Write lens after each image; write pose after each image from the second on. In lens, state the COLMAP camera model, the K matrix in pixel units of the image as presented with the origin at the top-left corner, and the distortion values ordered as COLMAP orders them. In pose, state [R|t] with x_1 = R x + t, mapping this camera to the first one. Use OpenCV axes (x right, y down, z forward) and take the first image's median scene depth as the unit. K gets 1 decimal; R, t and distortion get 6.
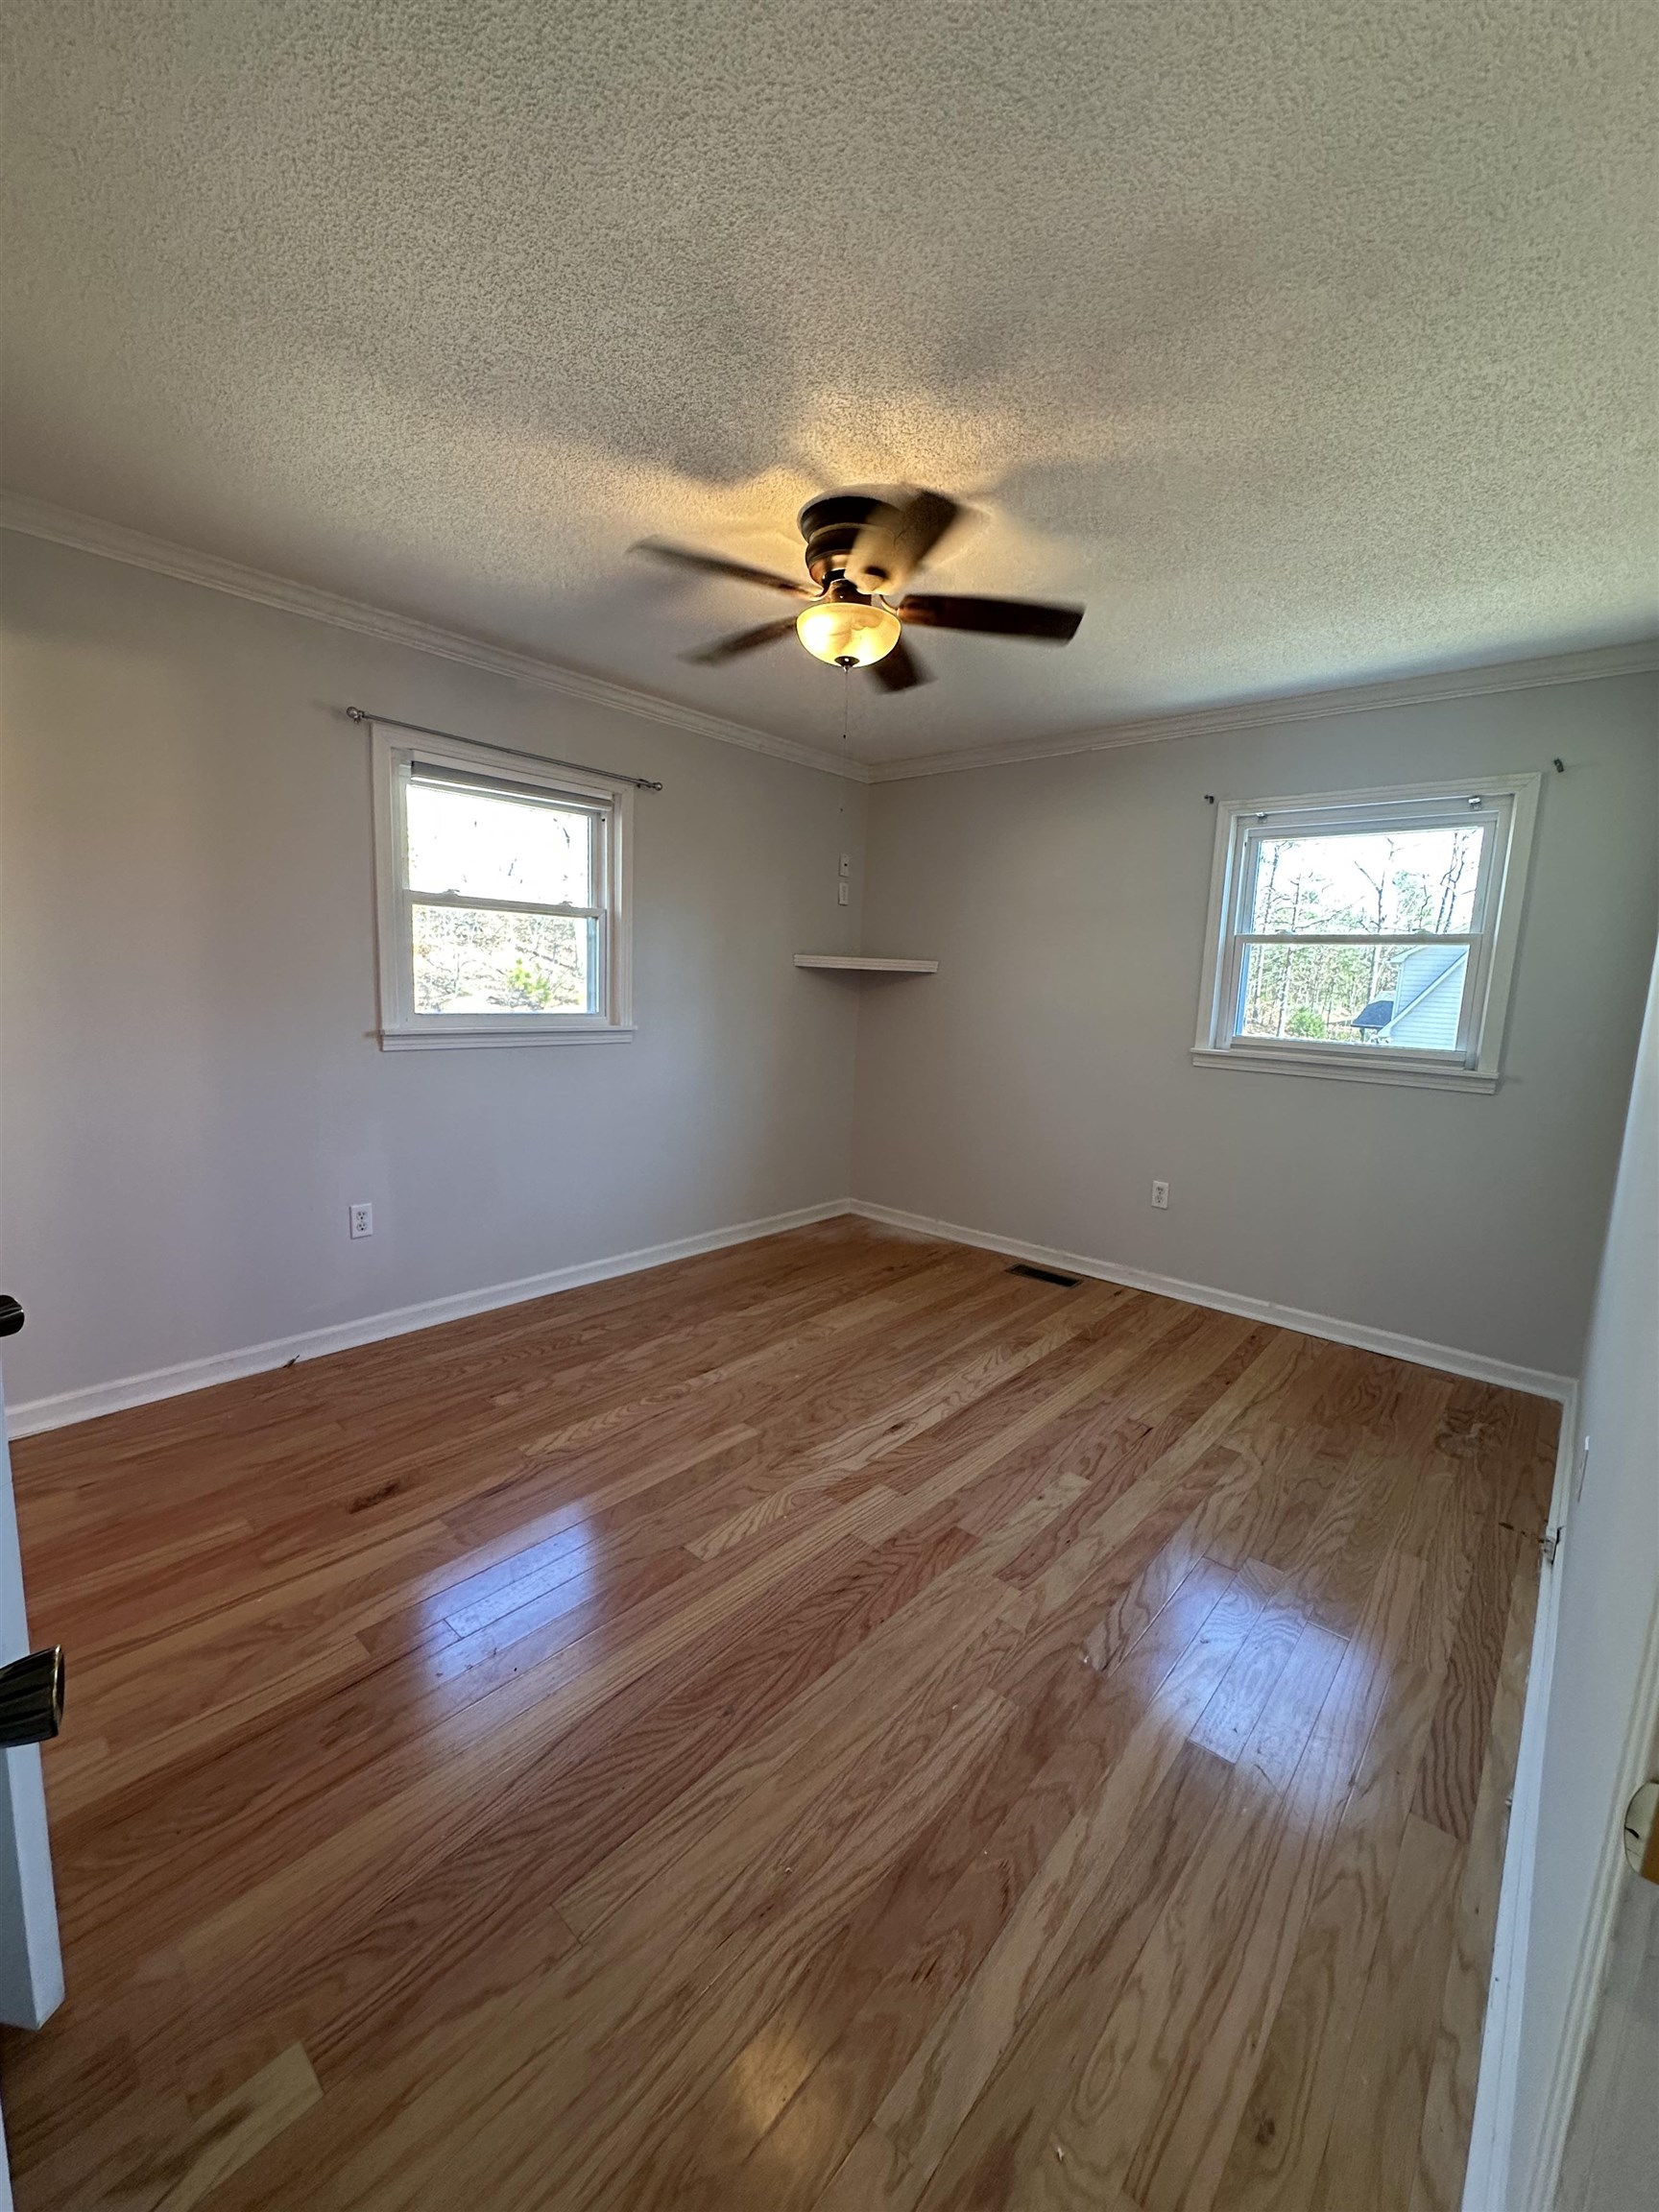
lens RADIAL K [[881.5, 0, 828.7], [0, 881.5, 1106.7], [0, 0, 1]] dist [-0.002906, 0.000139]
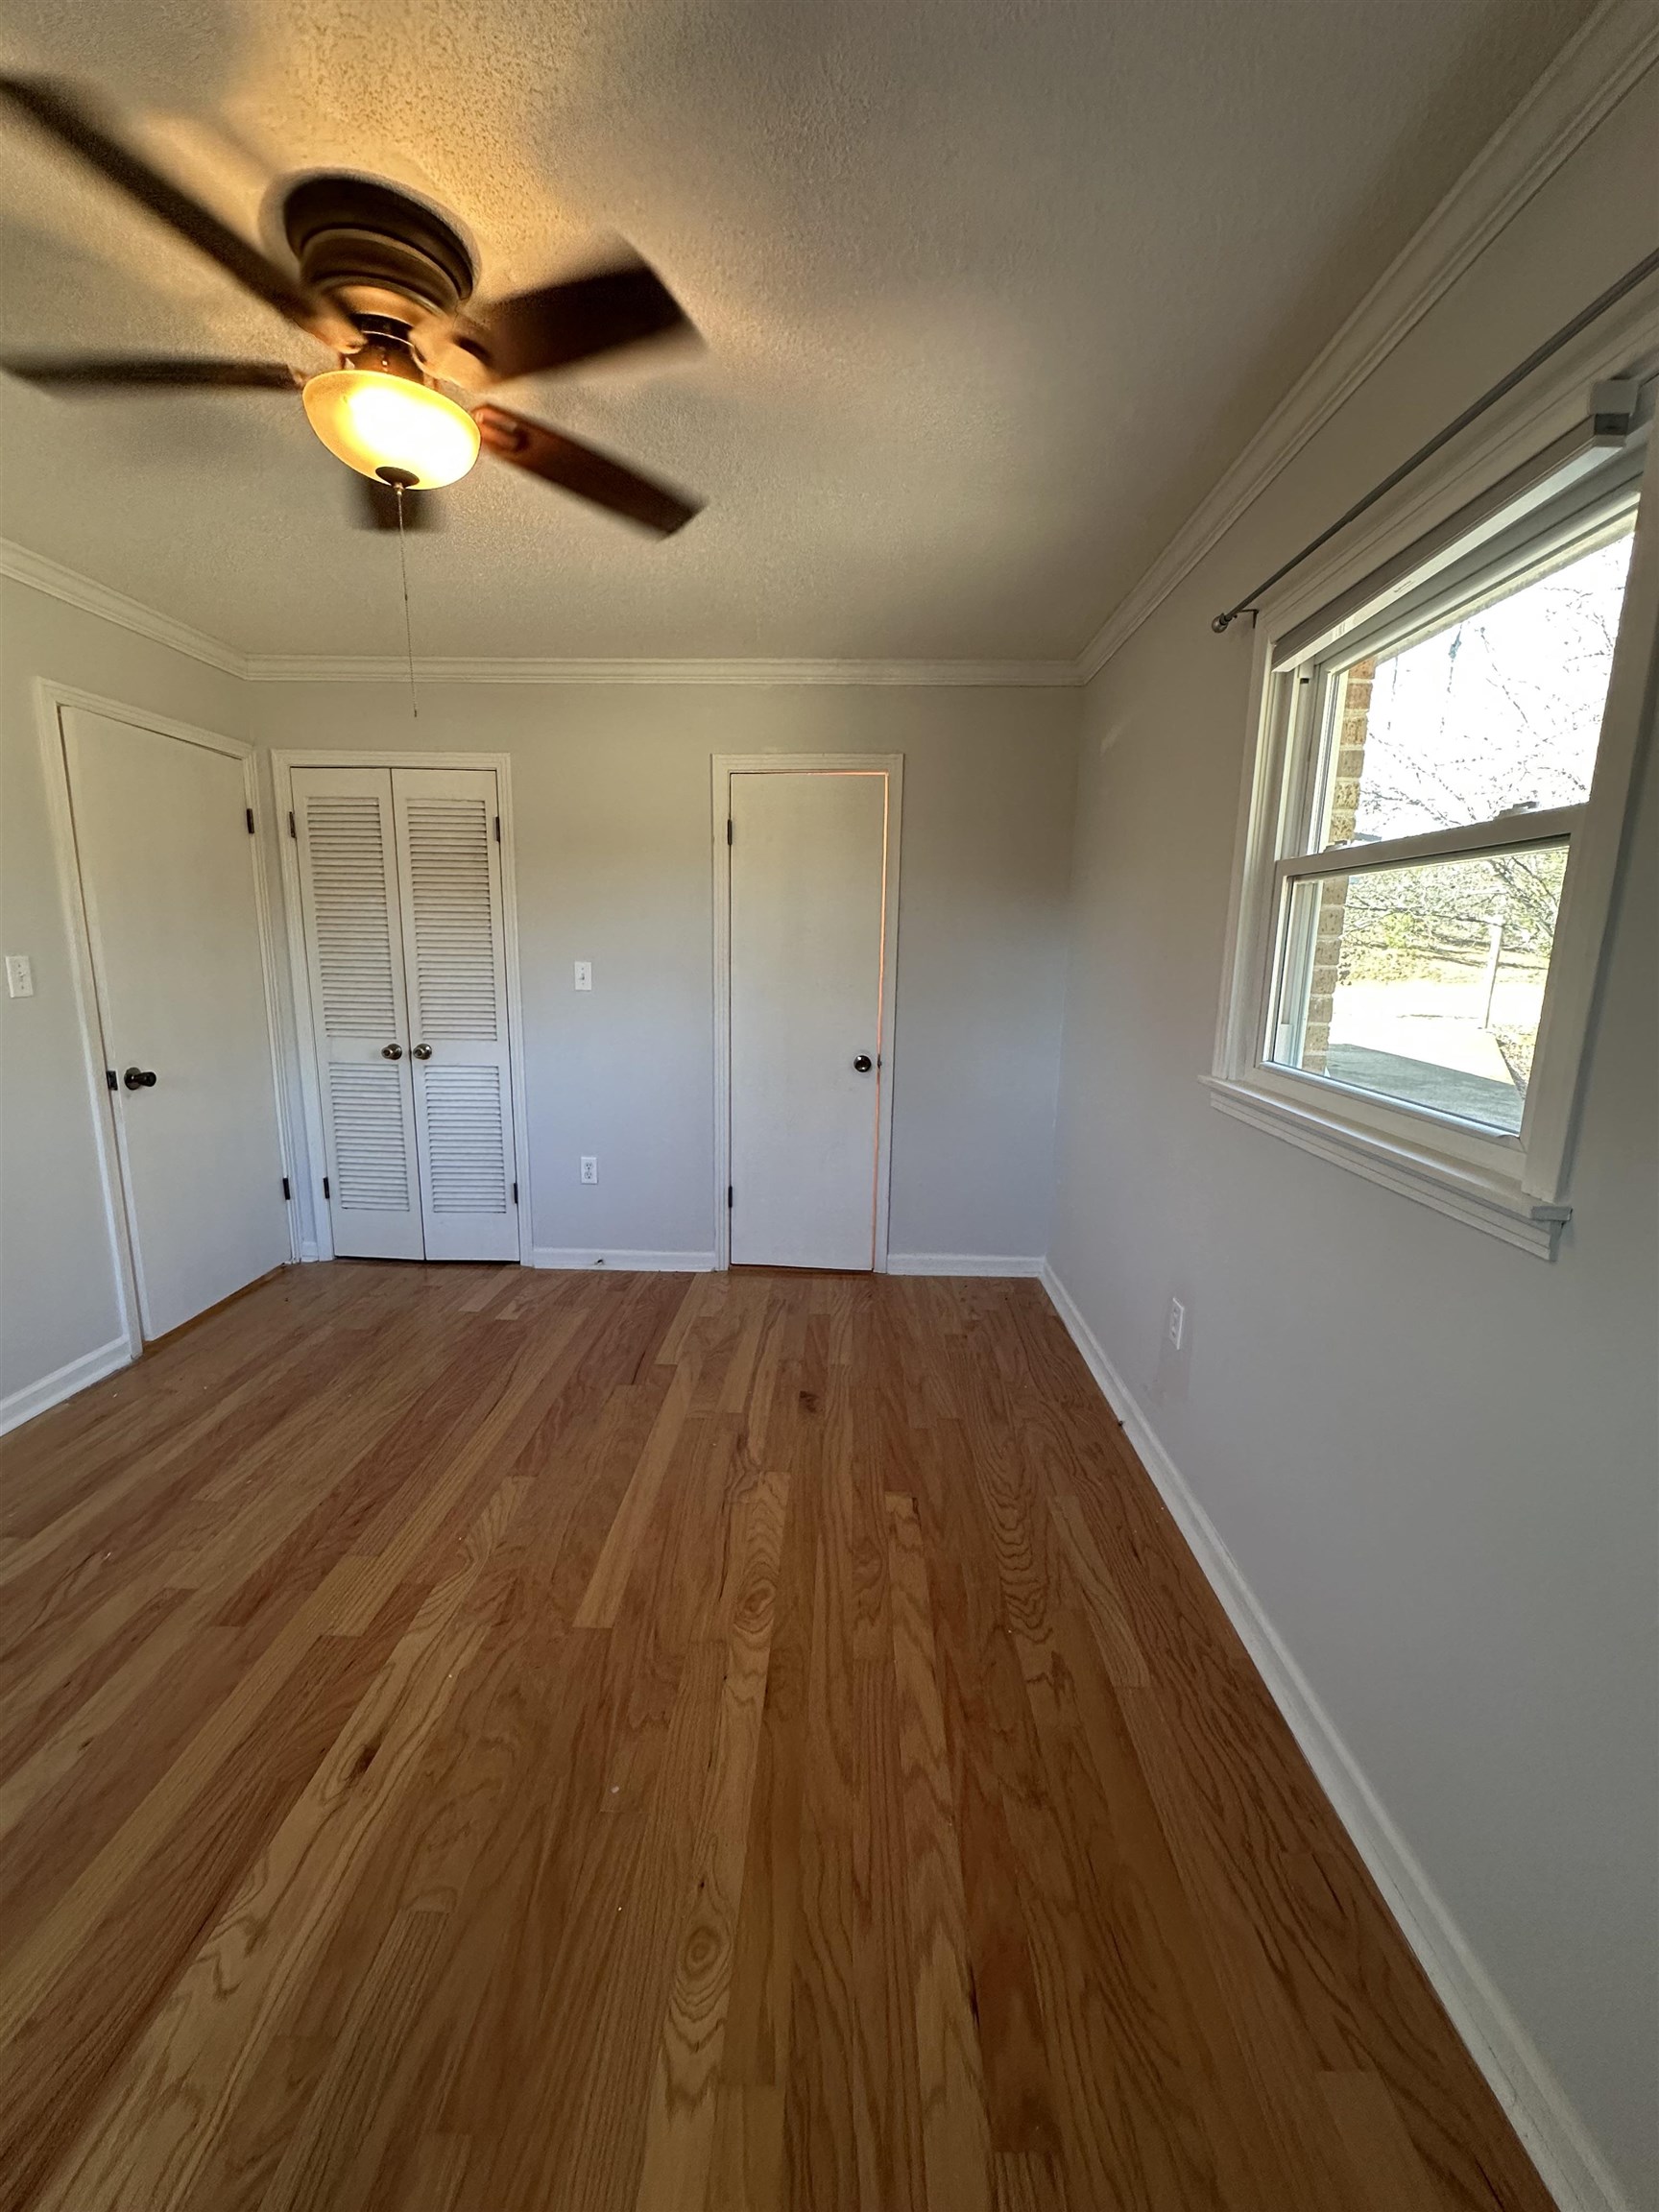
lens RADIAL K [[881.5, 0, 828.7], [0, 881.5, 1106.7], [0, 0, 1]] dist [-0.002906, 0.000139]
pose [[-0.763475, 0.062697, -0.642787, 0.189117], [-0.147144, 0.952214, 0.267650, -0.235153], [0.628852, 0.298926, -0.717766, 1.510484]]
